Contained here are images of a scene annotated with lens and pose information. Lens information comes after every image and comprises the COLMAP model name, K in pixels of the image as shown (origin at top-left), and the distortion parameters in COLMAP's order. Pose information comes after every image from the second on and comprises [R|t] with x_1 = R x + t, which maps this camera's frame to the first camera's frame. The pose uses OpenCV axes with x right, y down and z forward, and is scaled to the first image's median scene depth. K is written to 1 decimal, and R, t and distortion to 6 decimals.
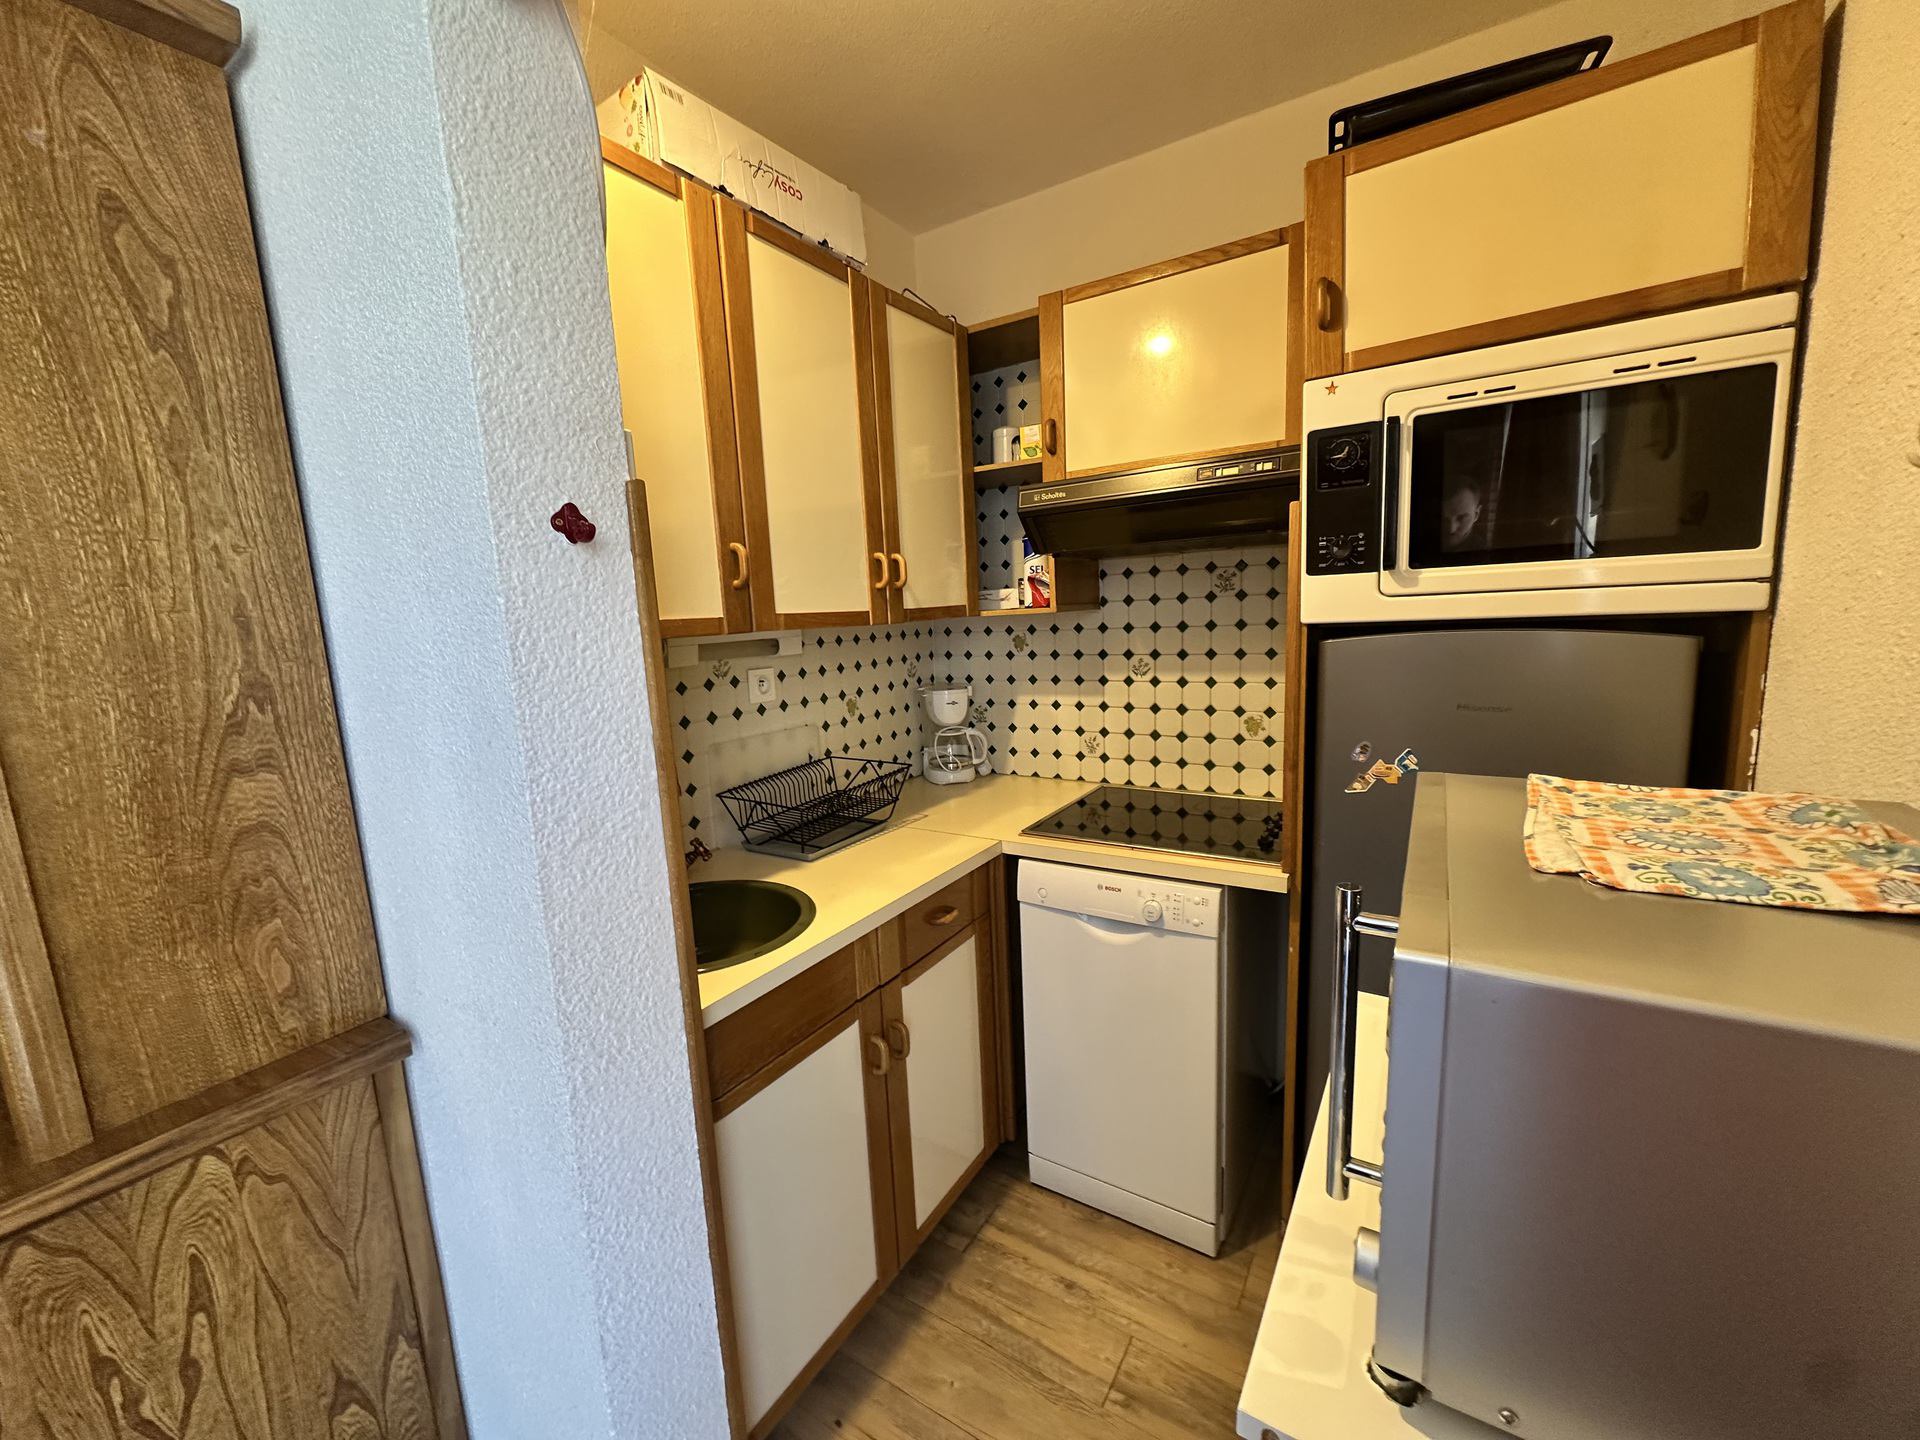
lens RADIAL K [[765.0, 0, 961.3], [0, 765.0, 720.9], [0, 0, 1]] dist [-0.002651, -0.000197]
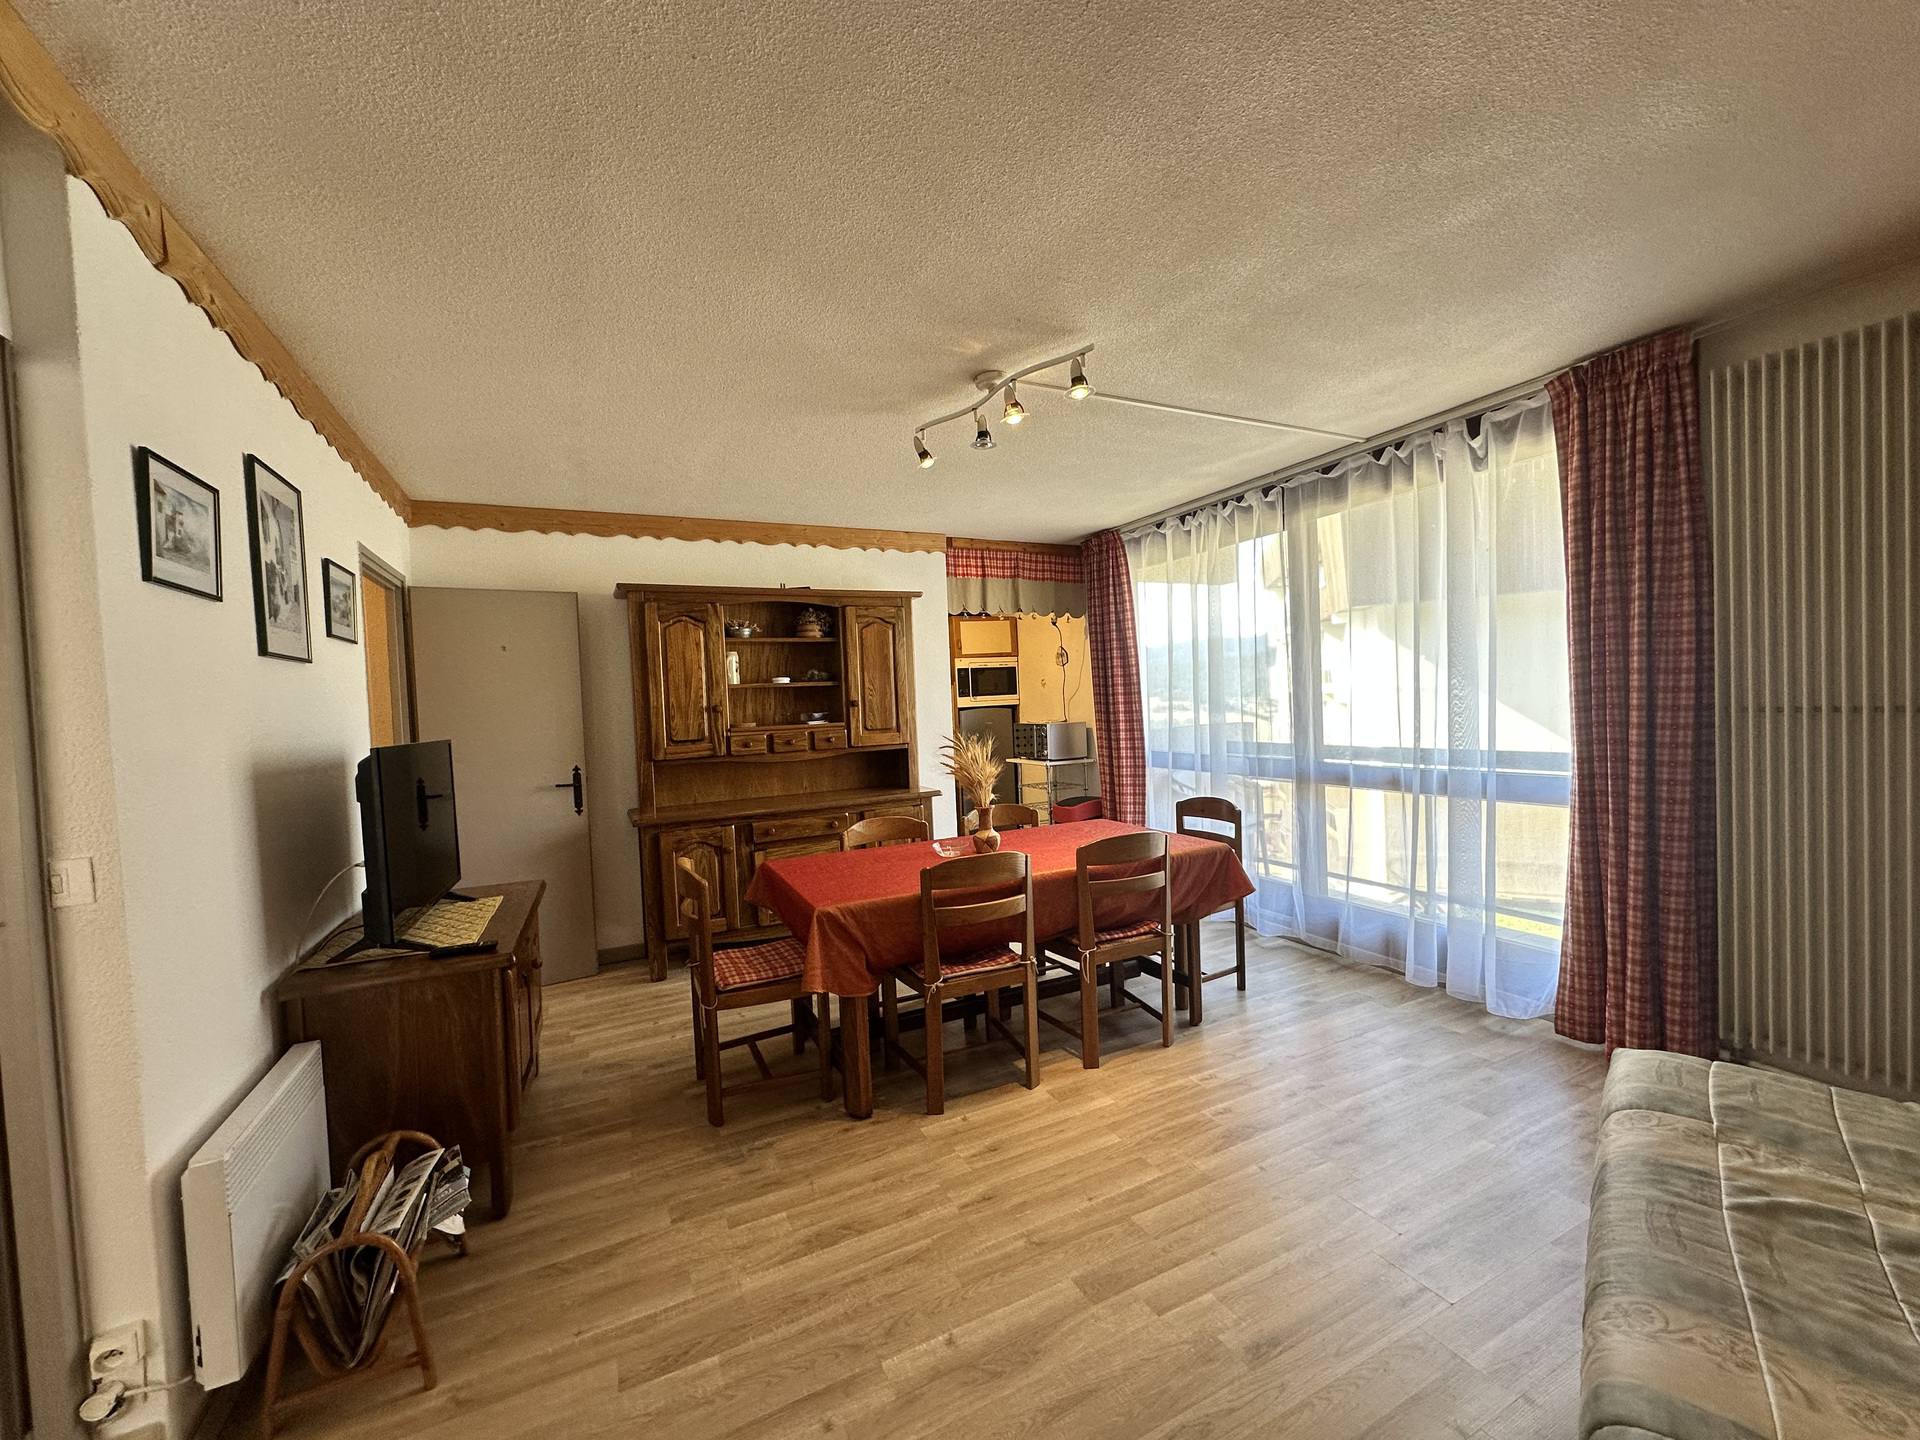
lens RADIAL K [[765.0, 0, 960.5], [0, 765.0, 717.4], [0, 0, 1]] dist [-0.002651, -0.000197]
pose [[0.528325, -0.000382, 0.849042, -2.517081], [0.144244, 0.985503, -0.089314, 0.252293], [-0.836699, 0.169656, 0.520722, -1.031435]]
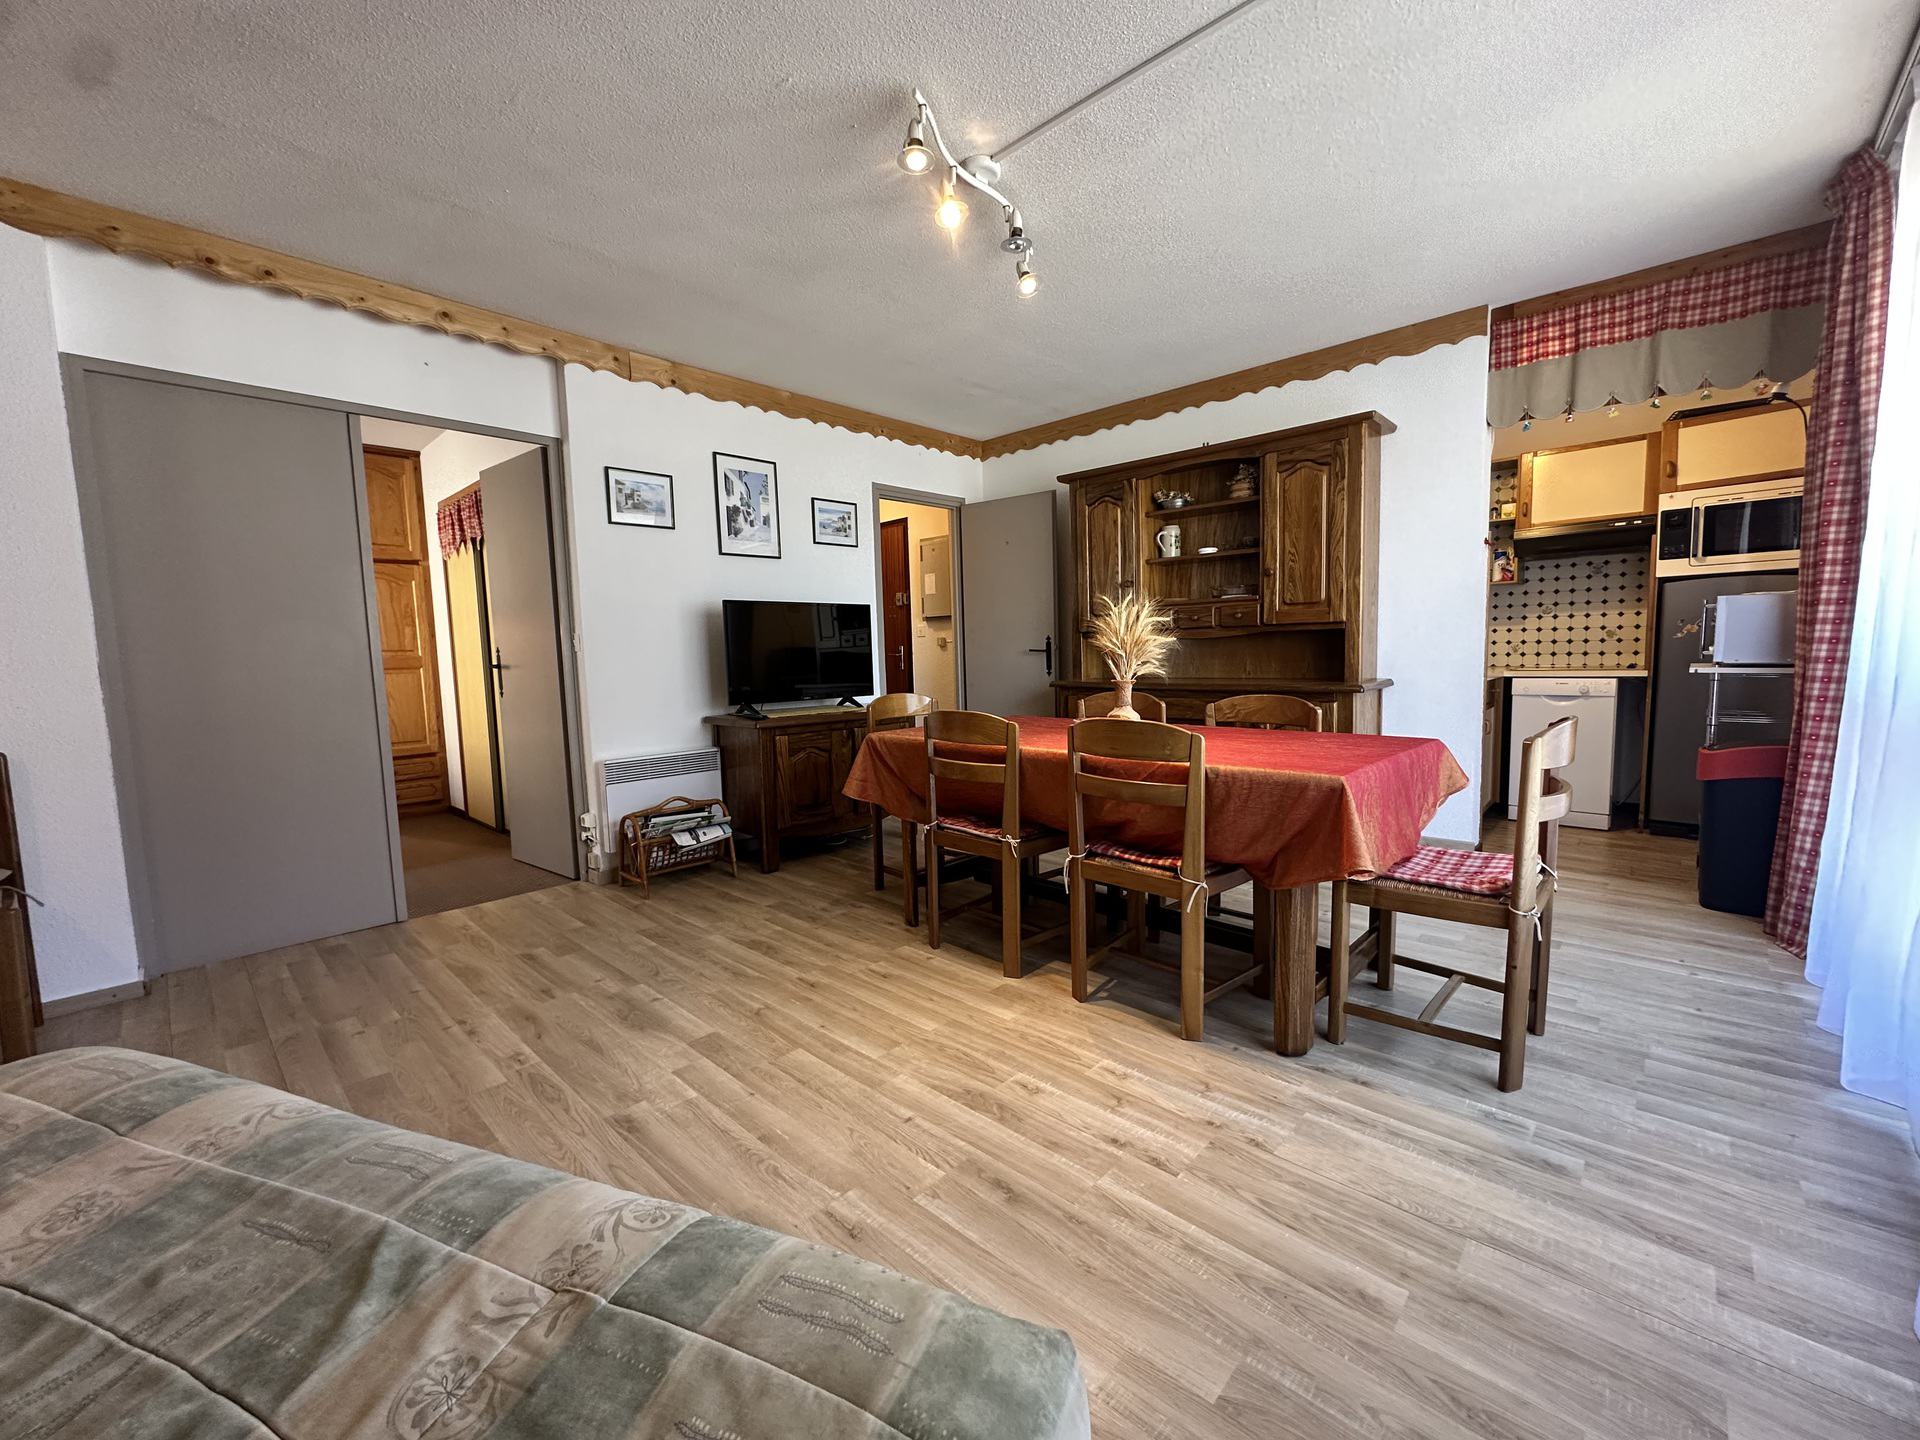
lens RADIAL K [[765.0, 0, 956.8], [0, 765.0, 718.2], [0, 0, 1]] dist [-0.002651, -0.000197]
pose [[0.980436, 0.033215, -0.194015, -1.089189], [-0.042355, 0.998170, -0.043149, 0.445369], [0.192227, 0.050522, 0.980049, -1.596801]]
